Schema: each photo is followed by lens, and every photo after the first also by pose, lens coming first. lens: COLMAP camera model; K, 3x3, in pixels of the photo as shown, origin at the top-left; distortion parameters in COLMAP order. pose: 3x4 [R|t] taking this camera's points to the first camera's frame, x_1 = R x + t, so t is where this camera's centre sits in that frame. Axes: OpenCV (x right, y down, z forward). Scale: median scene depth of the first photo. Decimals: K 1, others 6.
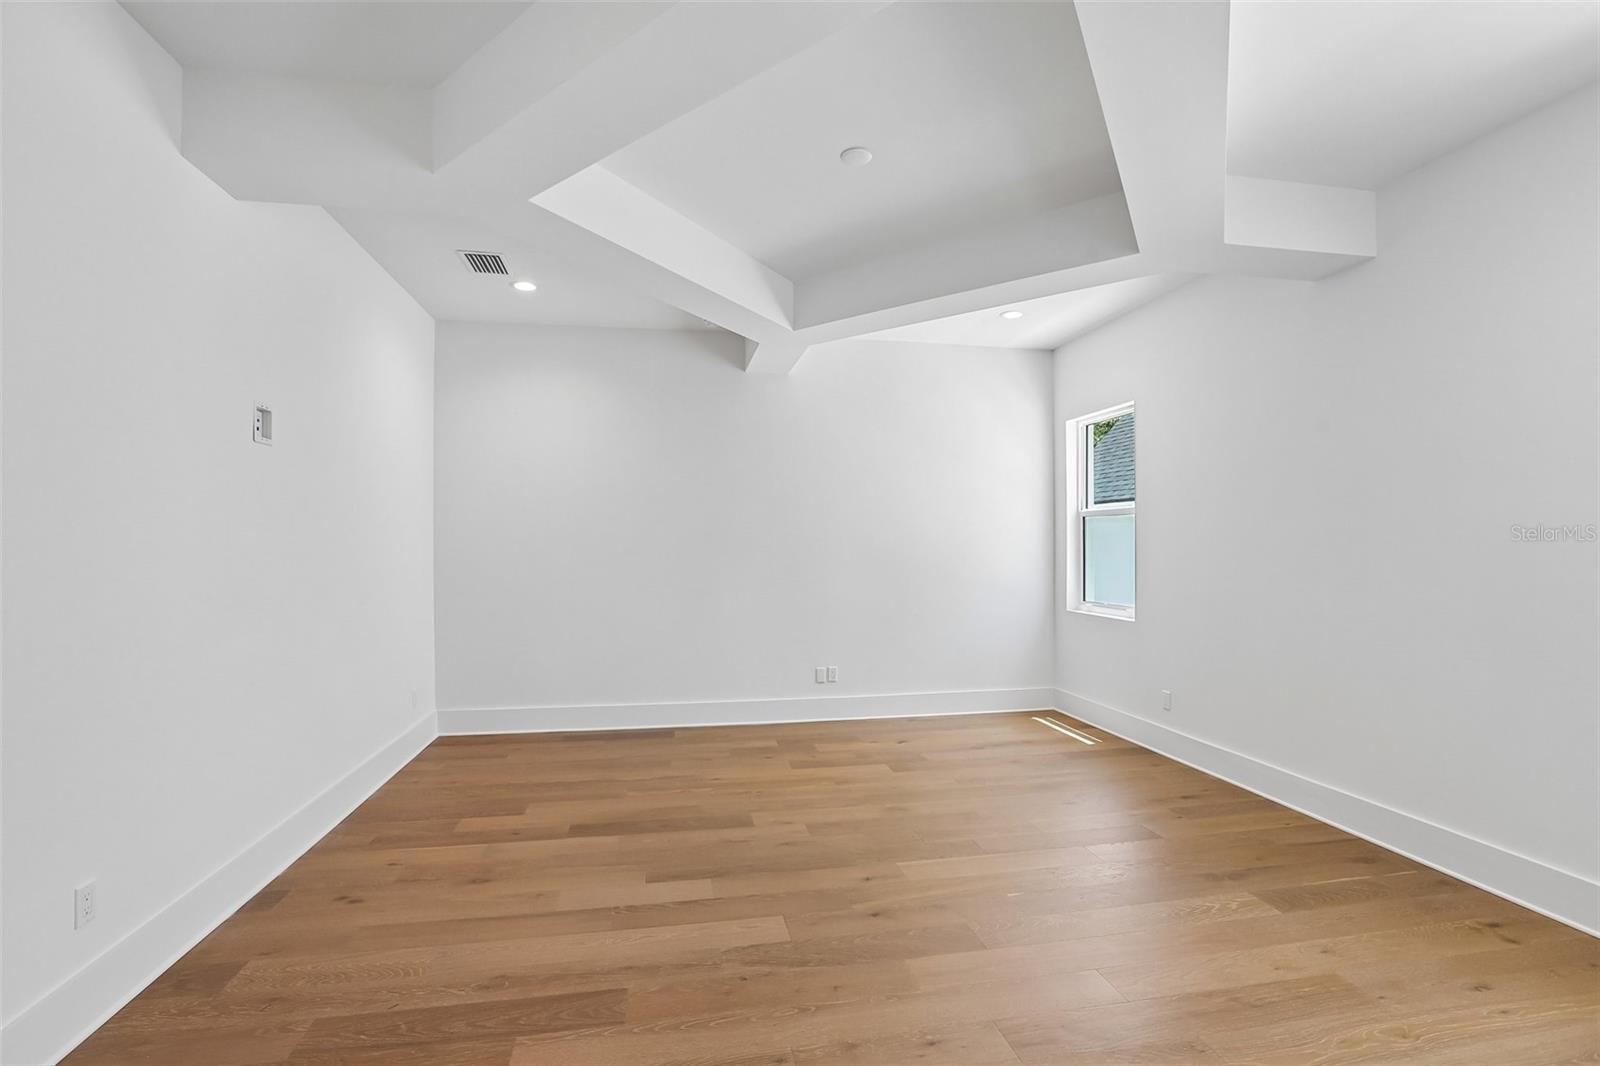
lens RADIAL K [[732.9, 0, 794.4], [0, 732.9, 537.9], [0, 0, 1]] dist [-0.041454, 0.015004]
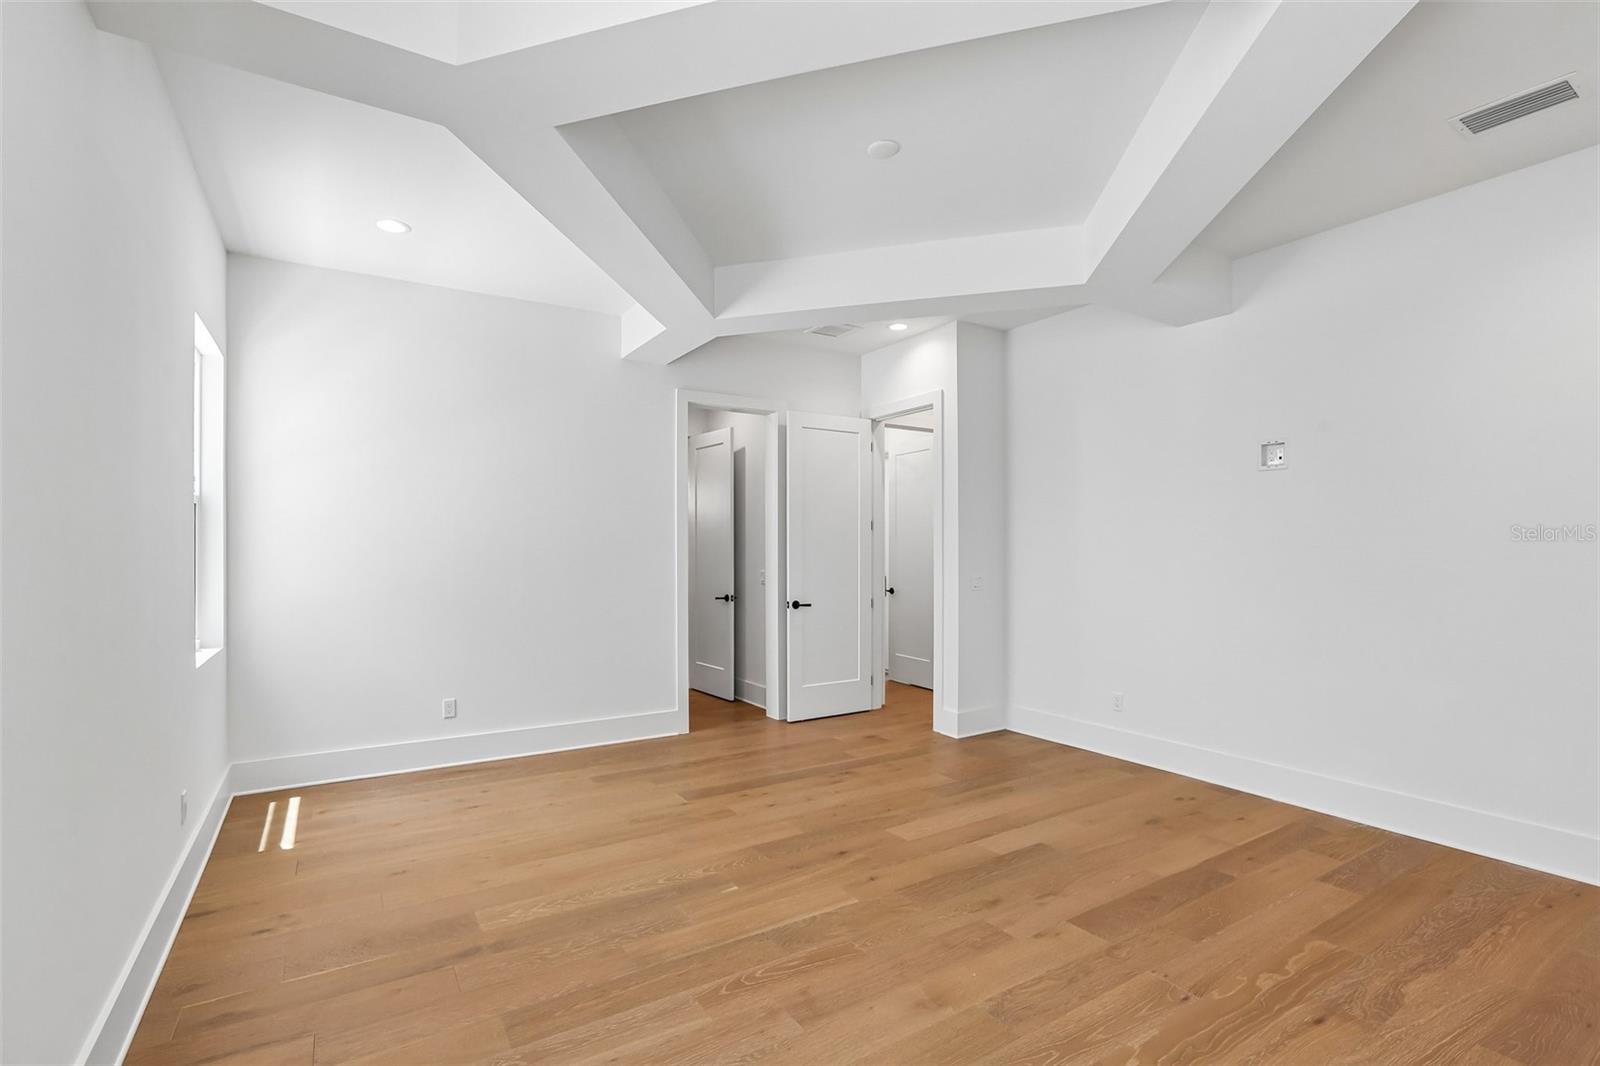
lens RADIAL K [[732.9, 0, 794.4], [0, 732.9, 537.9], [0, 0, 1]] dist [-0.041454, 0.015004]
pose [[-0.928611, -0.003929, -0.371034, 0.532258], [0.004154, 0.999771, -0.020984, 0.017230], [0.371031, -0.021027, -0.928382, 1.760238]]
